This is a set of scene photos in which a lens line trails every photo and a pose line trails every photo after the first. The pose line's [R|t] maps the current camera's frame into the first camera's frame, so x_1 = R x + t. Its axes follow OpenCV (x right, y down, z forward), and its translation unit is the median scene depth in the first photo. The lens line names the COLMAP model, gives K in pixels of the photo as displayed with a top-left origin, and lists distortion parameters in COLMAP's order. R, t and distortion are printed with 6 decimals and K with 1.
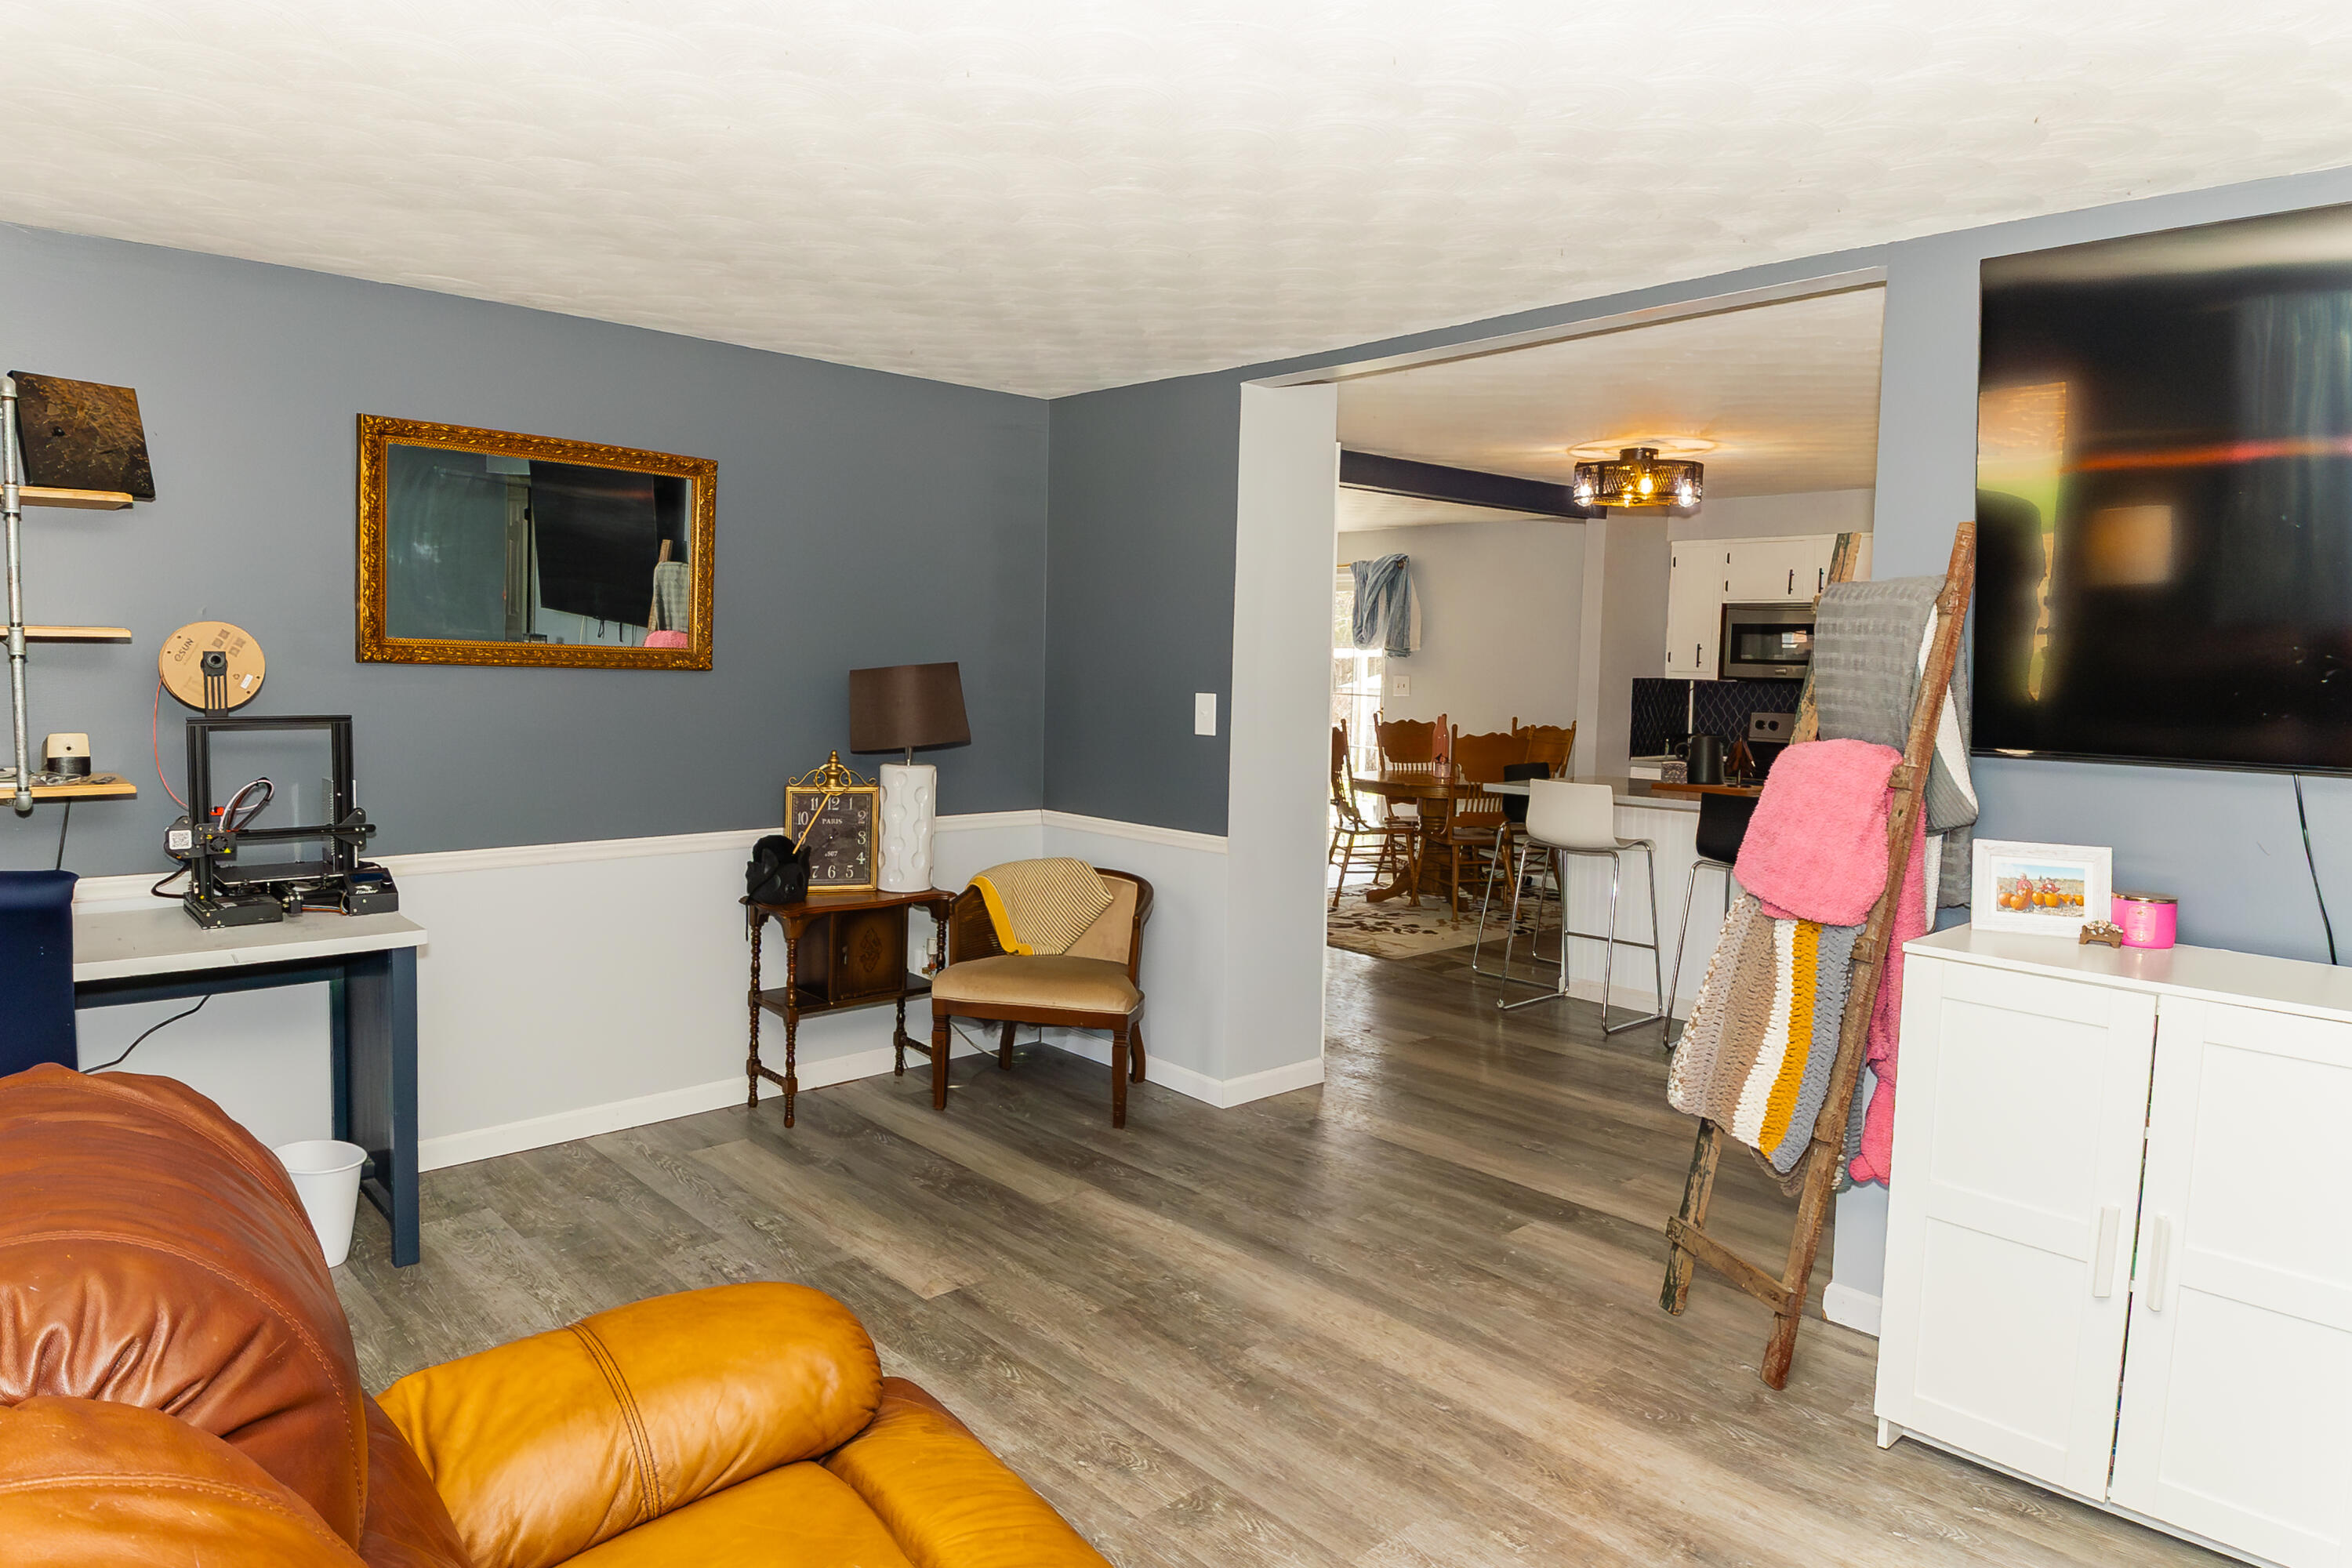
lens RADIAL K [[1444.9, 0, 1166.9], [0, 1444.9, 762.8], [0, 0, 1]] dist [0.082099, -0.109341]
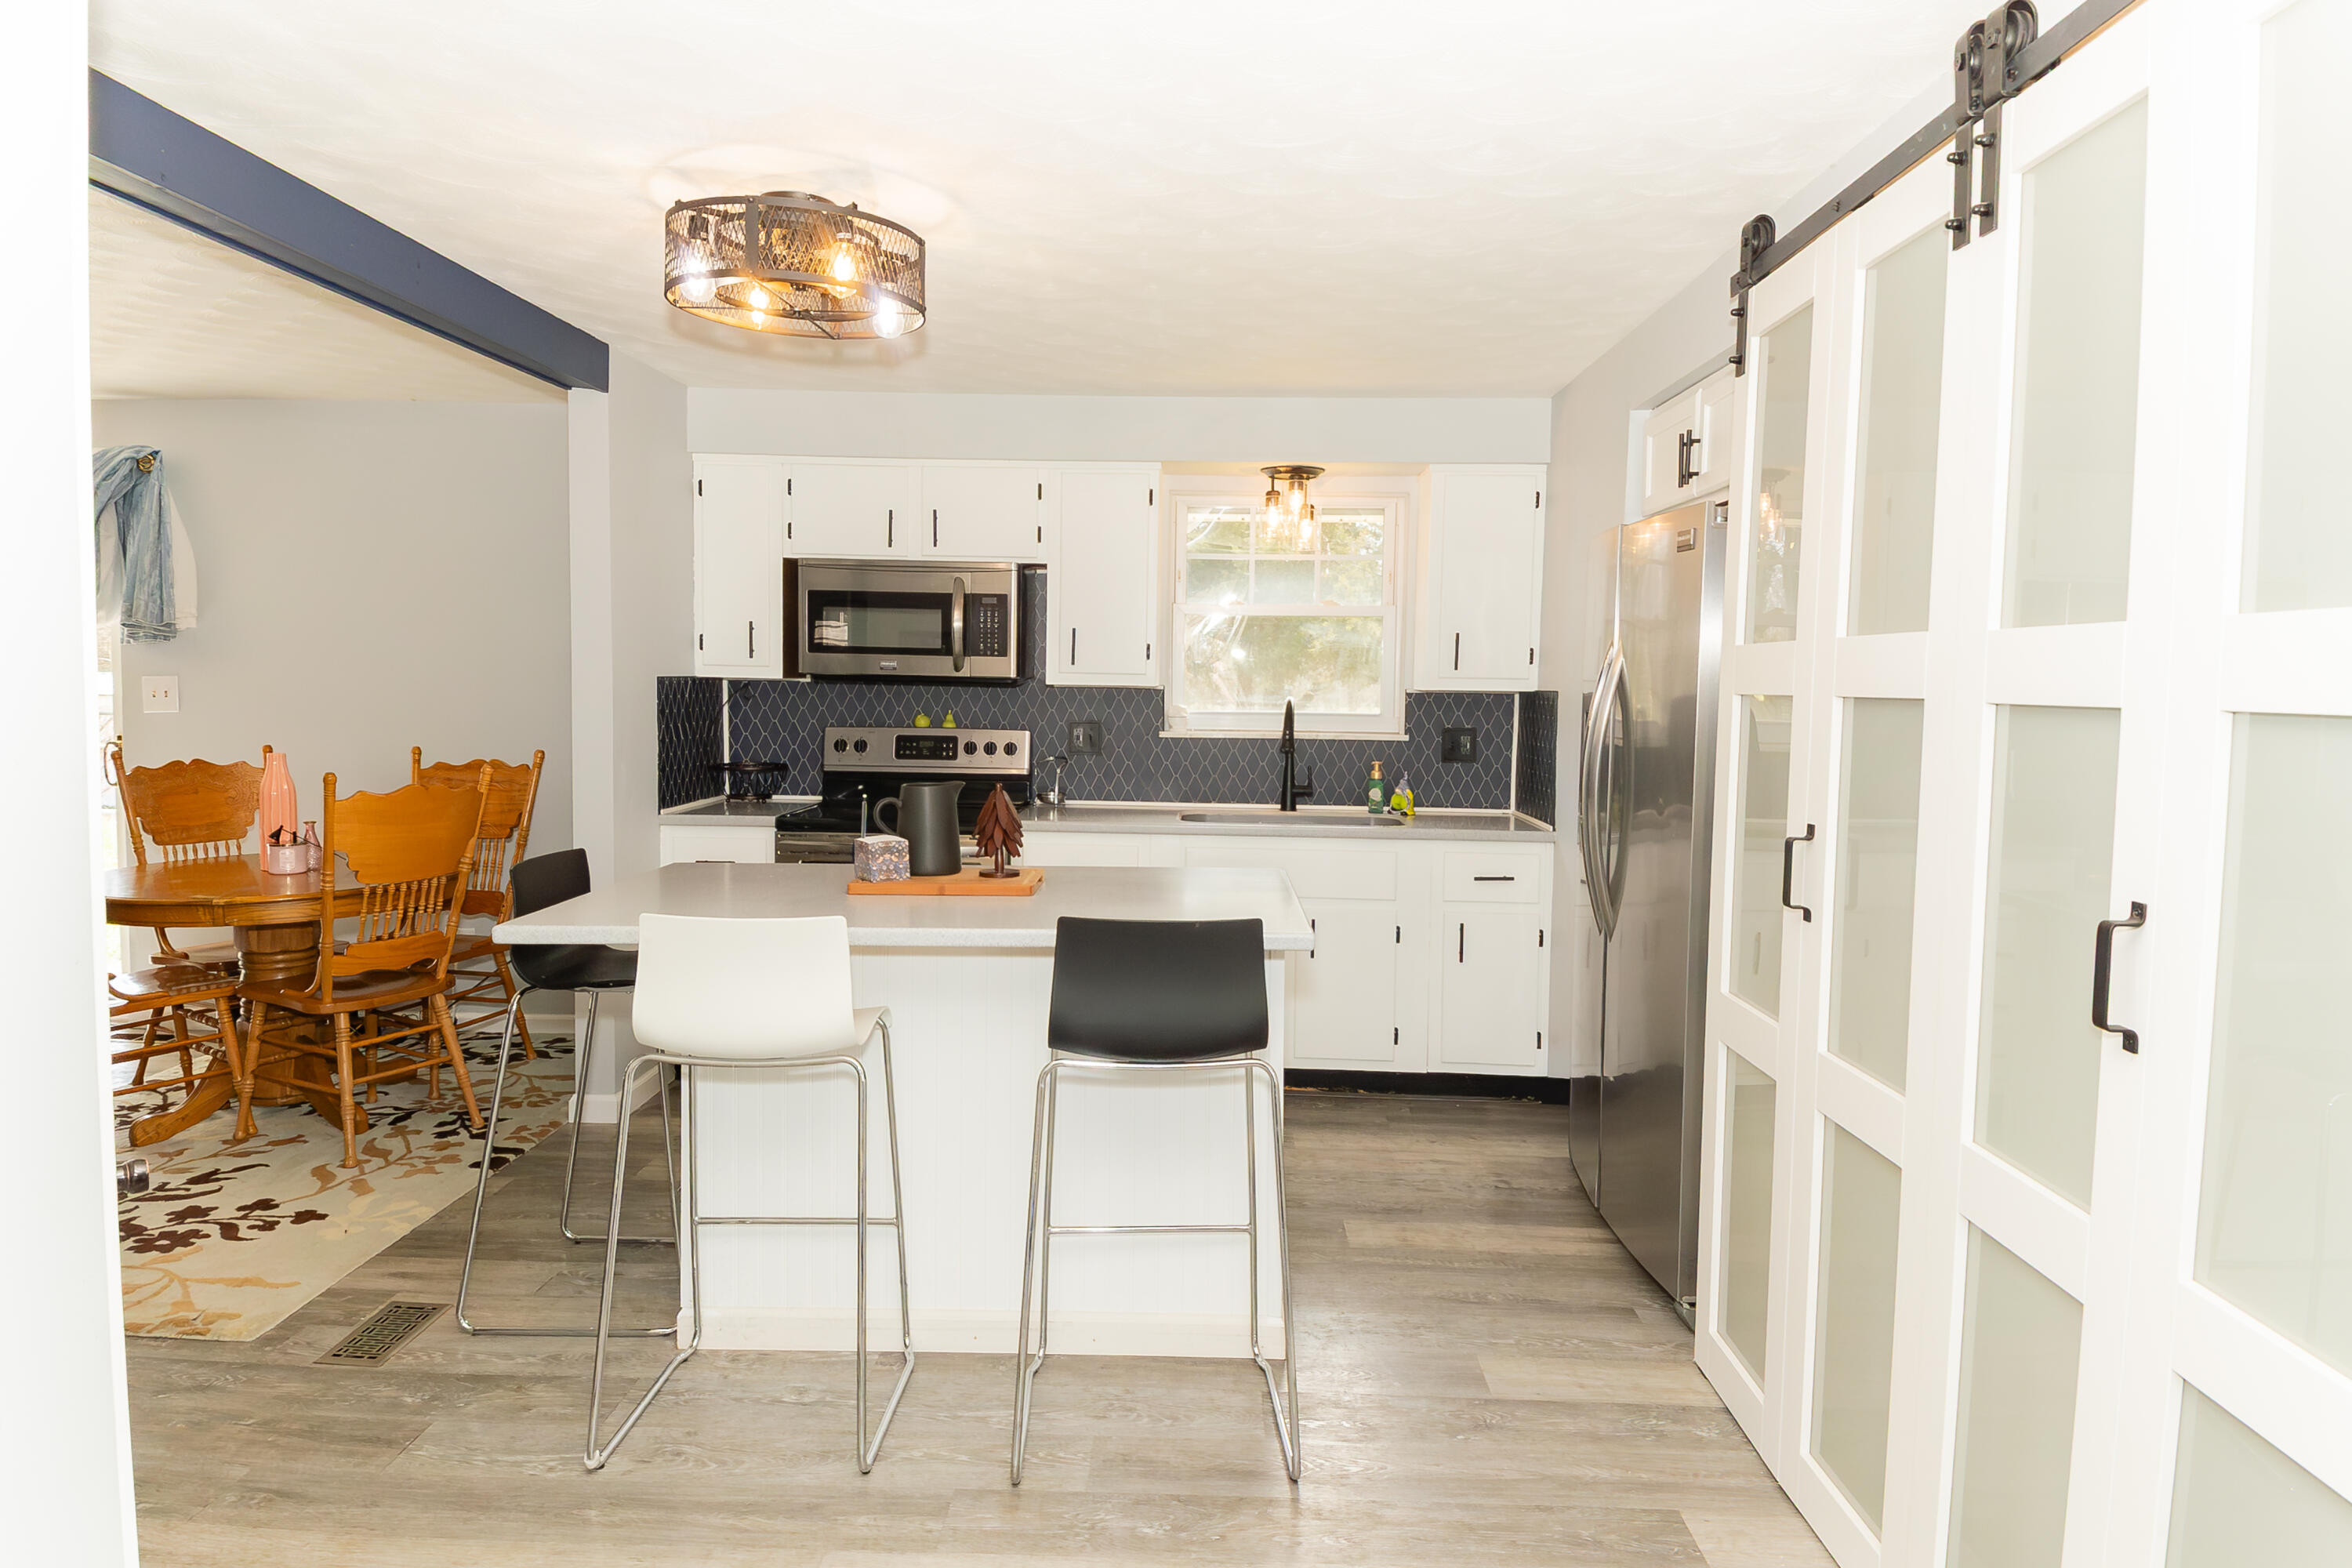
lens RADIAL K [[1444.9, 0, 1166.9], [0, 1444.9, 762.8], [0, 0, 1]] dist [0.082099, -0.109341]
pose [[0.696257, -0.057030, 0.715523, 0.038409], [0.050207, 0.998267, 0.030711, -0.030504], [-0.716034, 0.014542, 0.697914, 0.427631]]
